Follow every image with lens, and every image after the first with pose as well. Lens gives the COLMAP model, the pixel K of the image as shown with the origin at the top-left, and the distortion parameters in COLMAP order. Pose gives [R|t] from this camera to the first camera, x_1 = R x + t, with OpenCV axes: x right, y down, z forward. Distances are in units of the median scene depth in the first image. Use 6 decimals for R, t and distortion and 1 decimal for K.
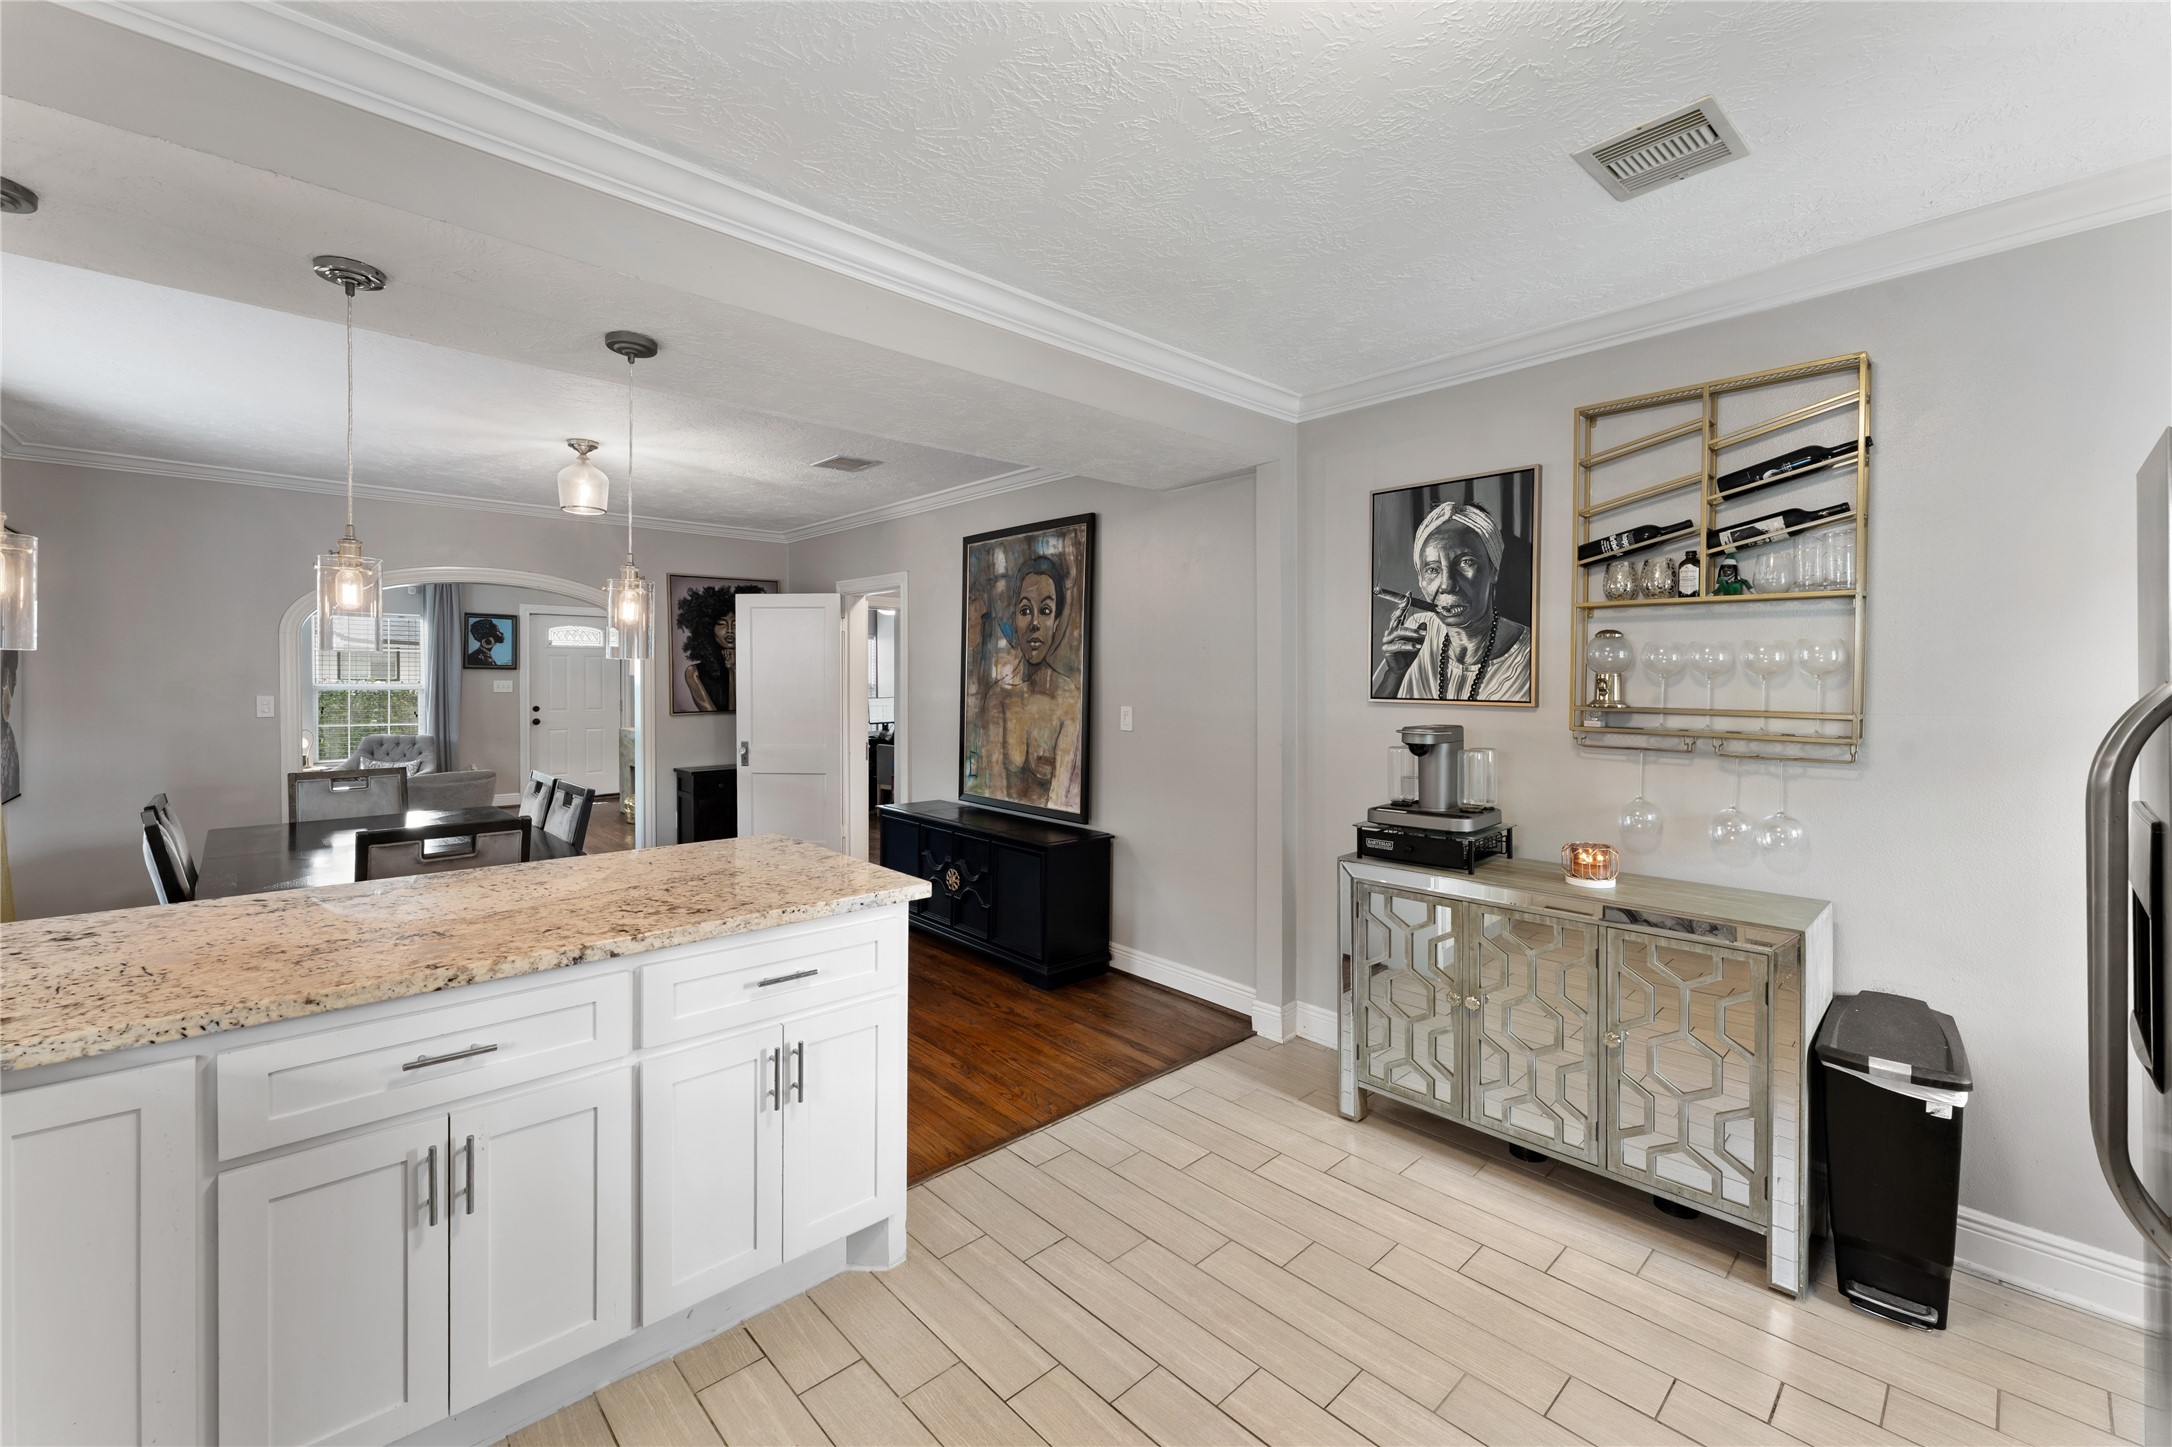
lens RADIAL K [[899.4, 0, 1085.3], [0, 899.4, 686.2], [0, 0, 1]] dist [-0.000029, -0.000015]
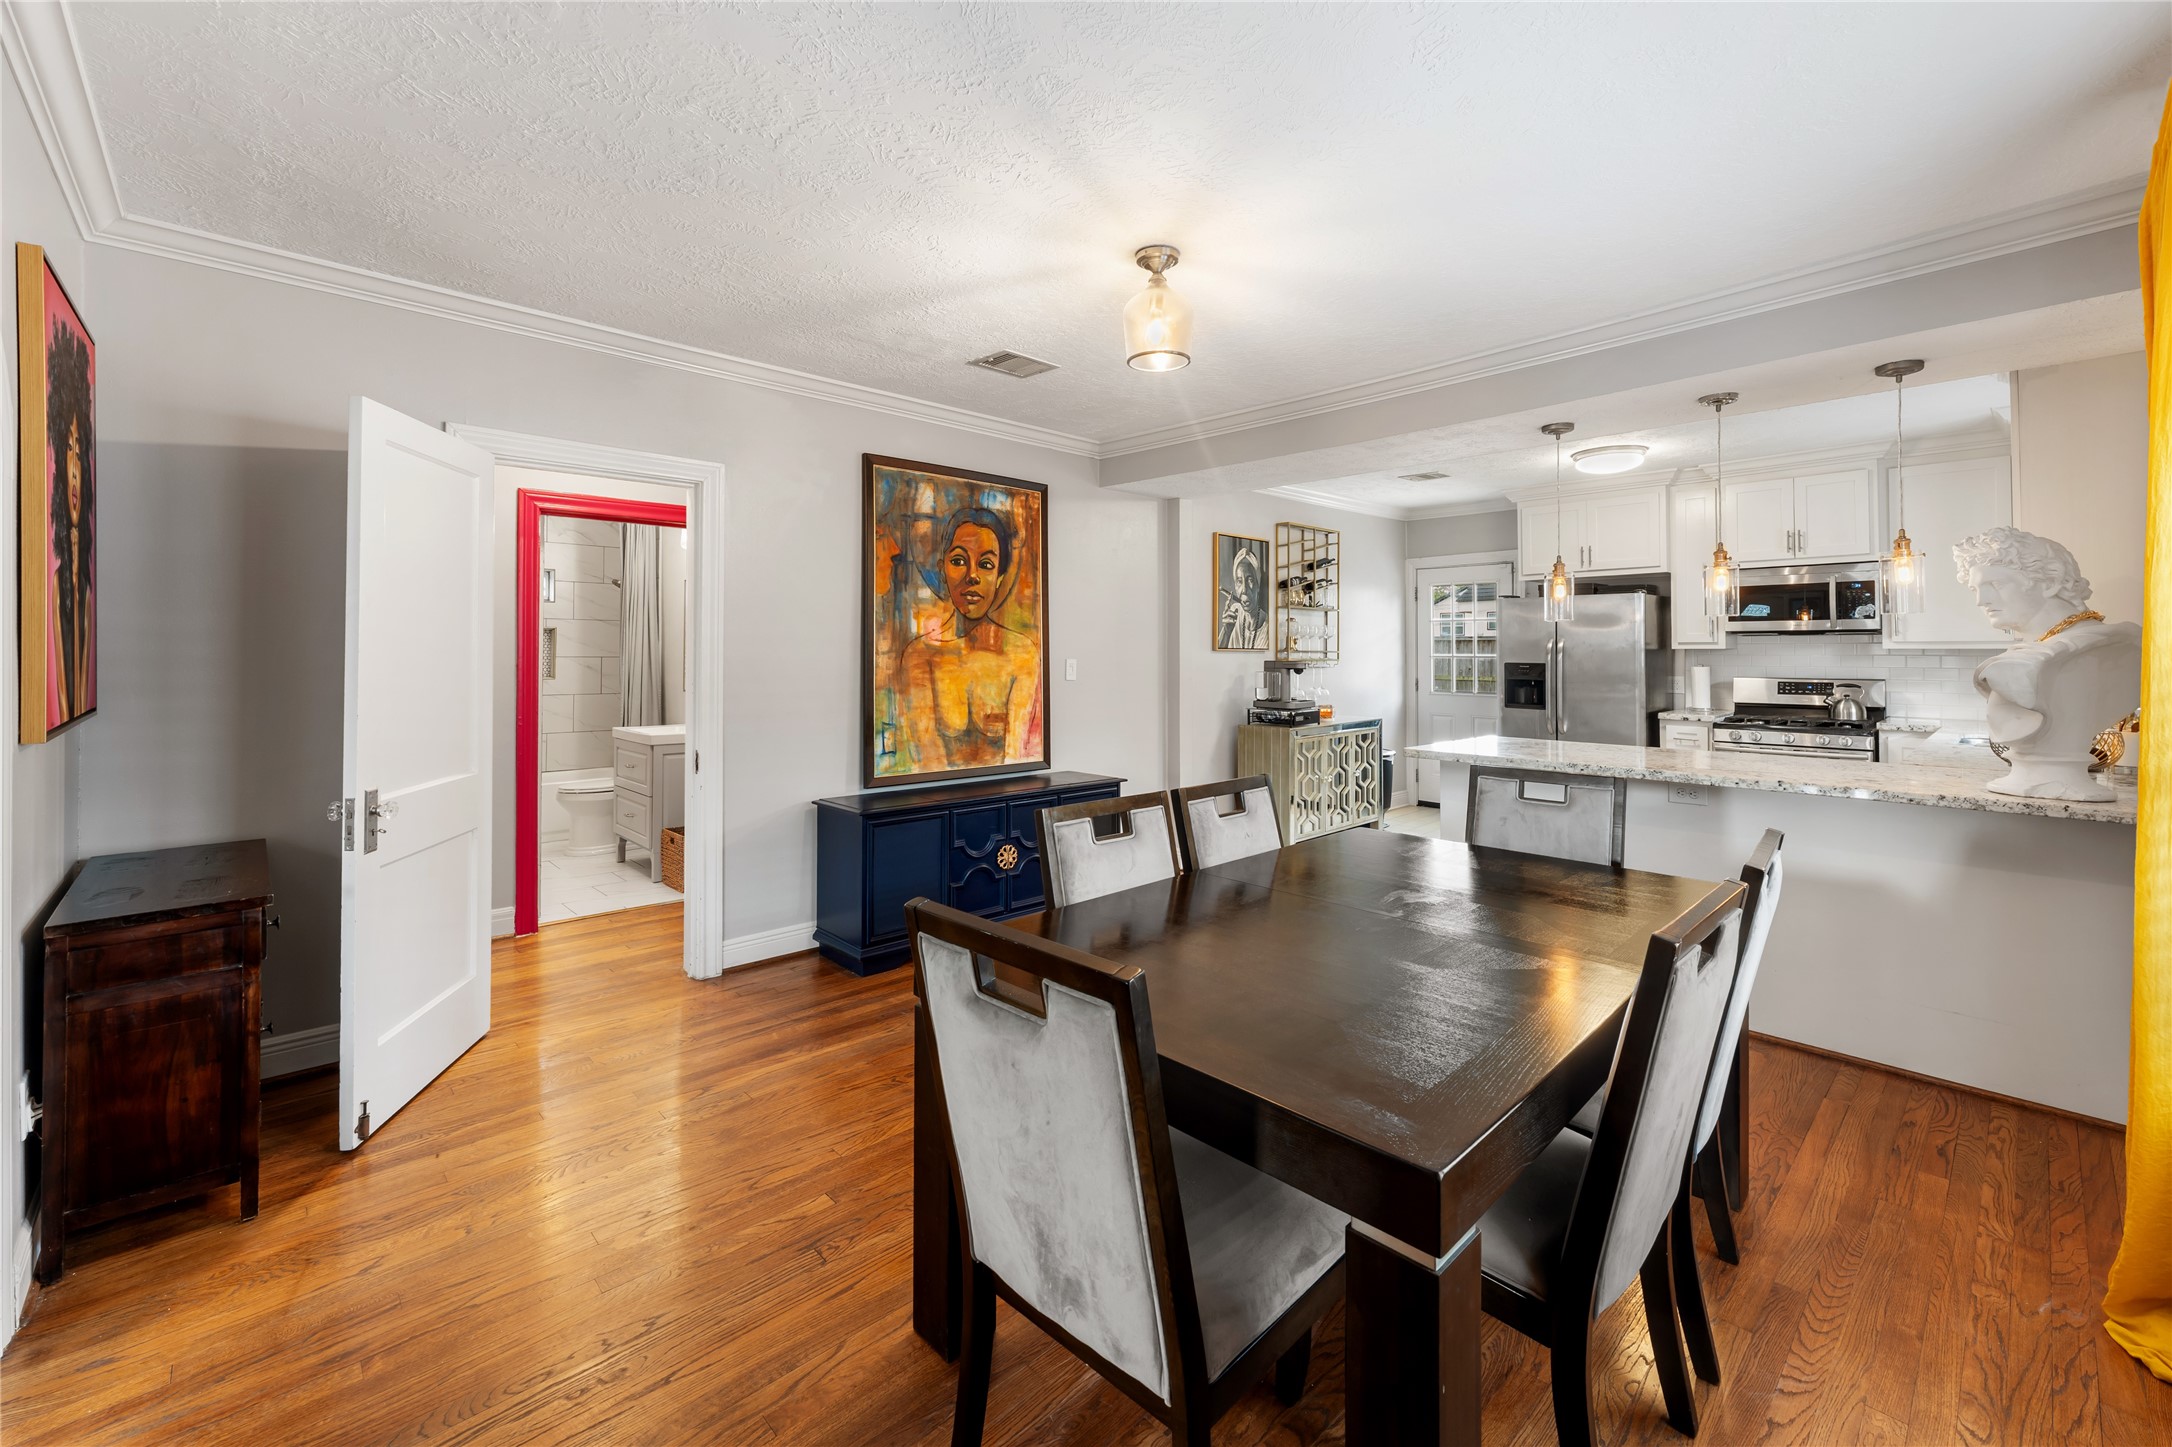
lens RADIAL K [[881.8, 0, 1085.2], [0, 881.8, 634.0], [0, 0, 1]] dist [-0.000442, -0.000010]
pose [[-0.009575, 0.016944, 0.999811, -1.009425], [0.008523, 0.999821, -0.016862, 0.008150], [-0.999918, 0.008360, -0.009718, 0.909849]]
